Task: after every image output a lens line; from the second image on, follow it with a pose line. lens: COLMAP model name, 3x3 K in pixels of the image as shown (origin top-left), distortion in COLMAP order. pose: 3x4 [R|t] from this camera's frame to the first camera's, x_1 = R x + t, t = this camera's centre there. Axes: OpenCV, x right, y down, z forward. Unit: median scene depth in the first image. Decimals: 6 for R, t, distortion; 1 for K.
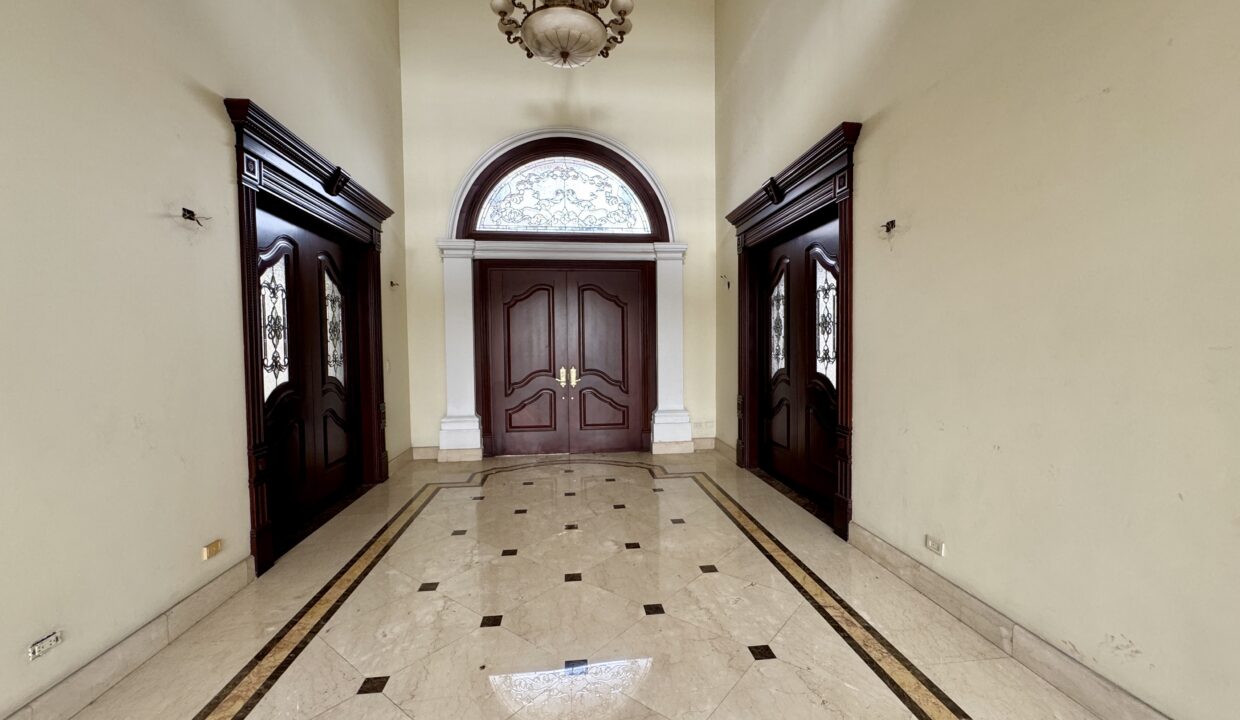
lens RADIAL K [[497.8, 0, 623.2], [0, 497.8, 361.4], [0, 0, 1]] dist [-0.002961, 0.000016]
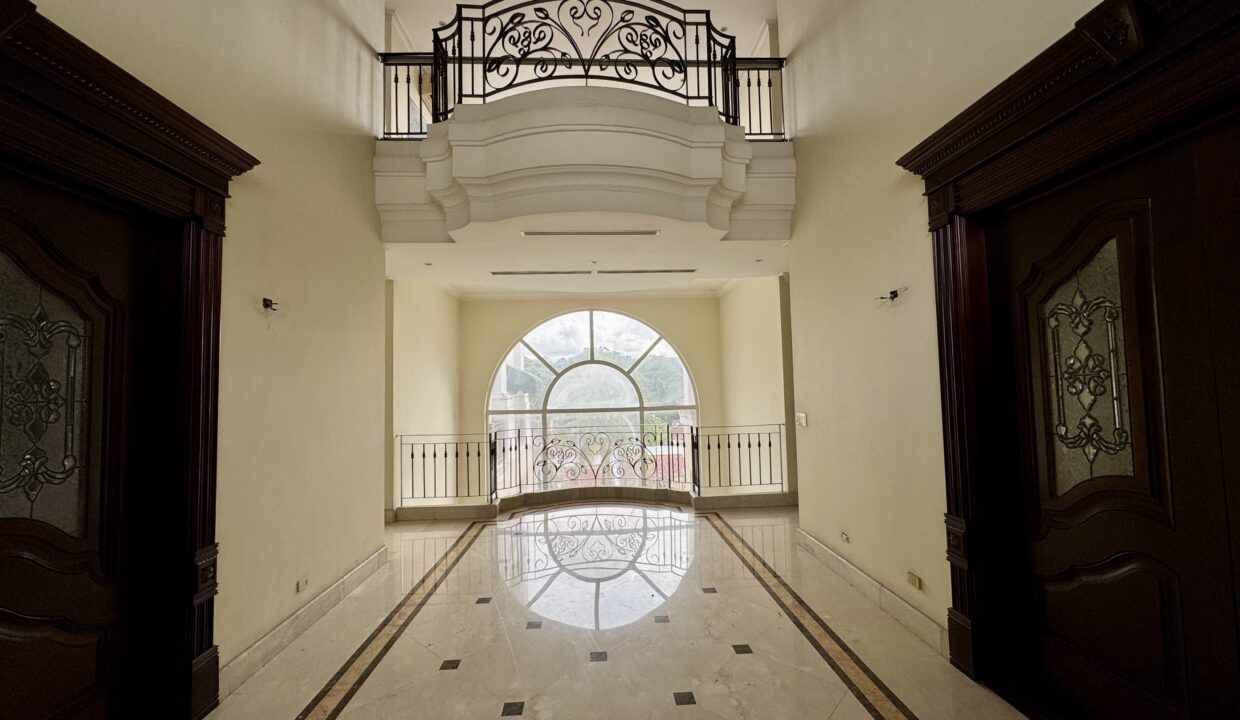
lens RADIAL K [[497.8, 0, 618.9], [0, 497.8, 360.7], [0, 0, 1]] dist [-0.002961, 0.000016]
pose [[-0.997058, 0.039025, 0.065978, -0.222561], [0.038293, 0.999191, -0.012314, -0.119074], [-0.066405, -0.009752, -0.997745, 1.939104]]
